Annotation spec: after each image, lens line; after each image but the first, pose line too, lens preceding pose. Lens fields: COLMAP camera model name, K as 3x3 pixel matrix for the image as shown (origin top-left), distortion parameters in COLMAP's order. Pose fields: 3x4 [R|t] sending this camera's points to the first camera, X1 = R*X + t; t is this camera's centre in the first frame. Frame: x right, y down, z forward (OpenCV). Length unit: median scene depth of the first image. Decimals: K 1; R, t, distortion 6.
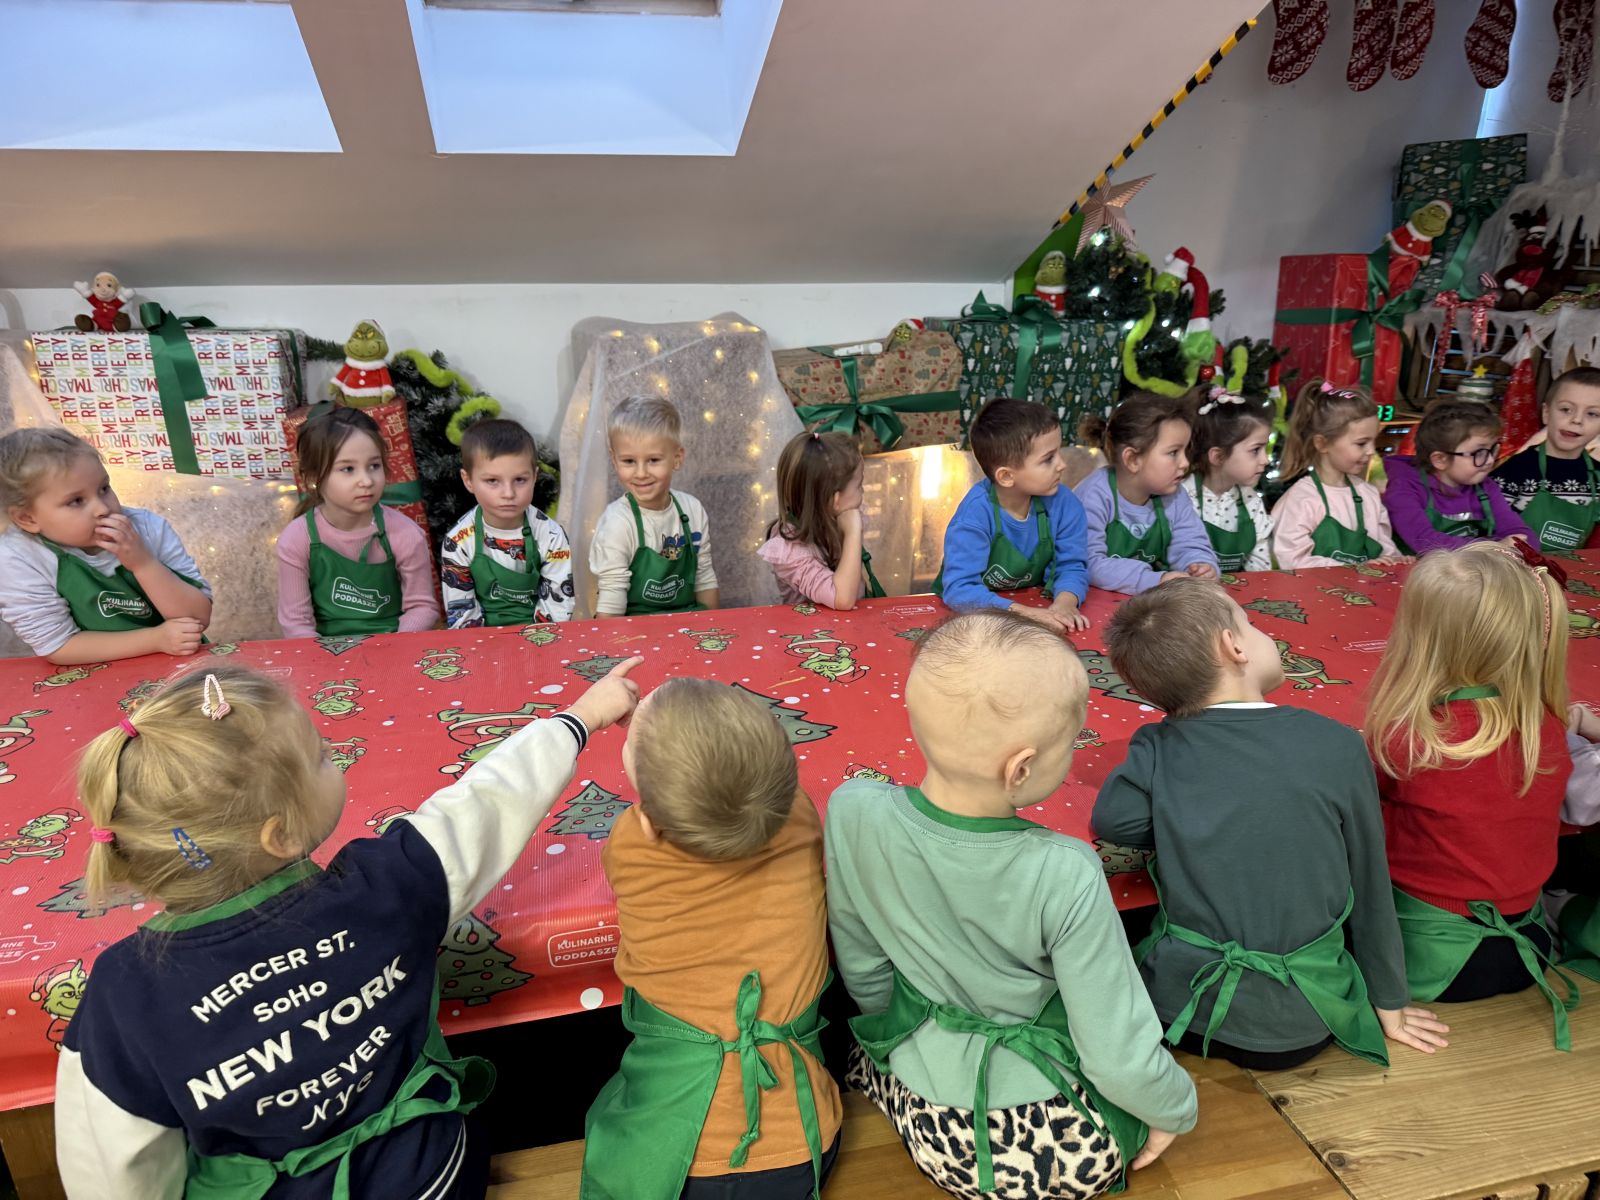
lens RADIAL K [[1075.3, 0, 800.0], [0, 1075.3, 600.0], [0, 0, 1]] dist [0.017134, -0.066778]
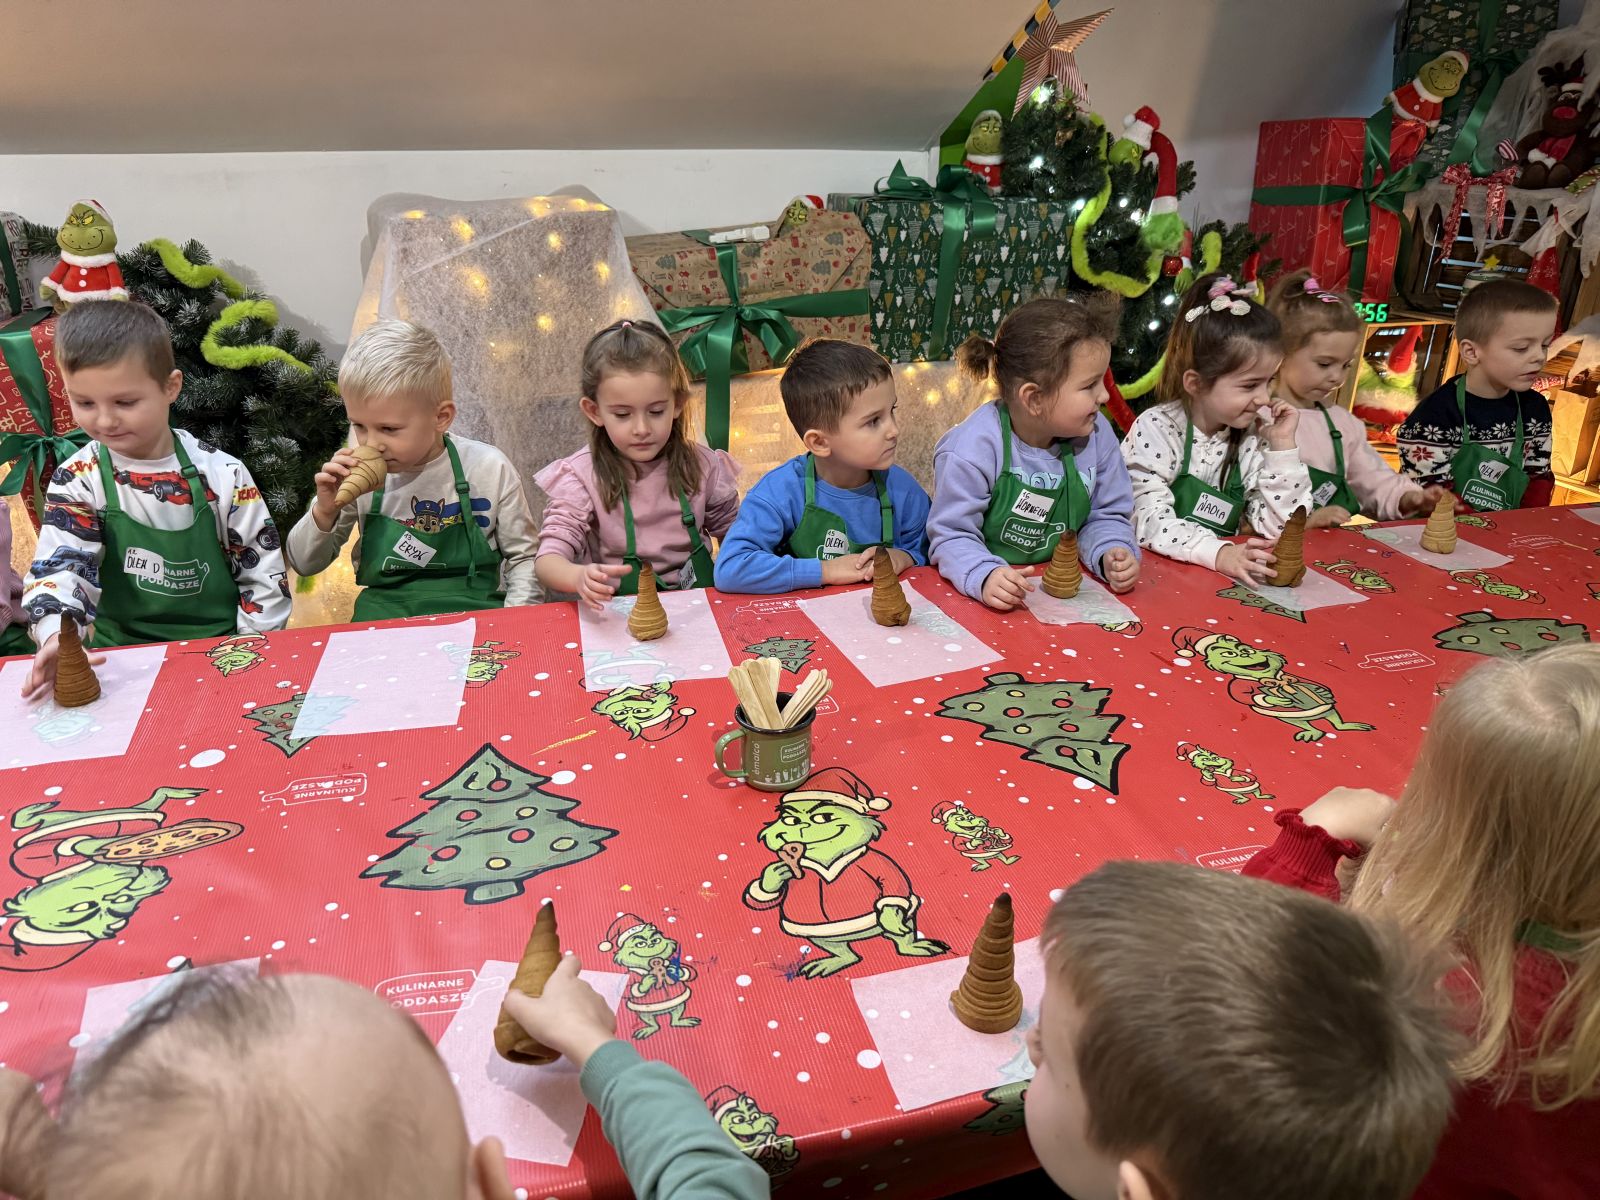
lens RADIAL K [[1130.6, 0, 800.0], [0, 1130.6, 600.0], [0, 0, 1]] dist [-0.021966, -0.005387]
pose [[0.998721, -0.015561, 0.048116, 0.052620], [0.011328, 0.996142, 0.087019, -0.037240], [-0.049285, -0.086362, 0.995044, 0.148913]]
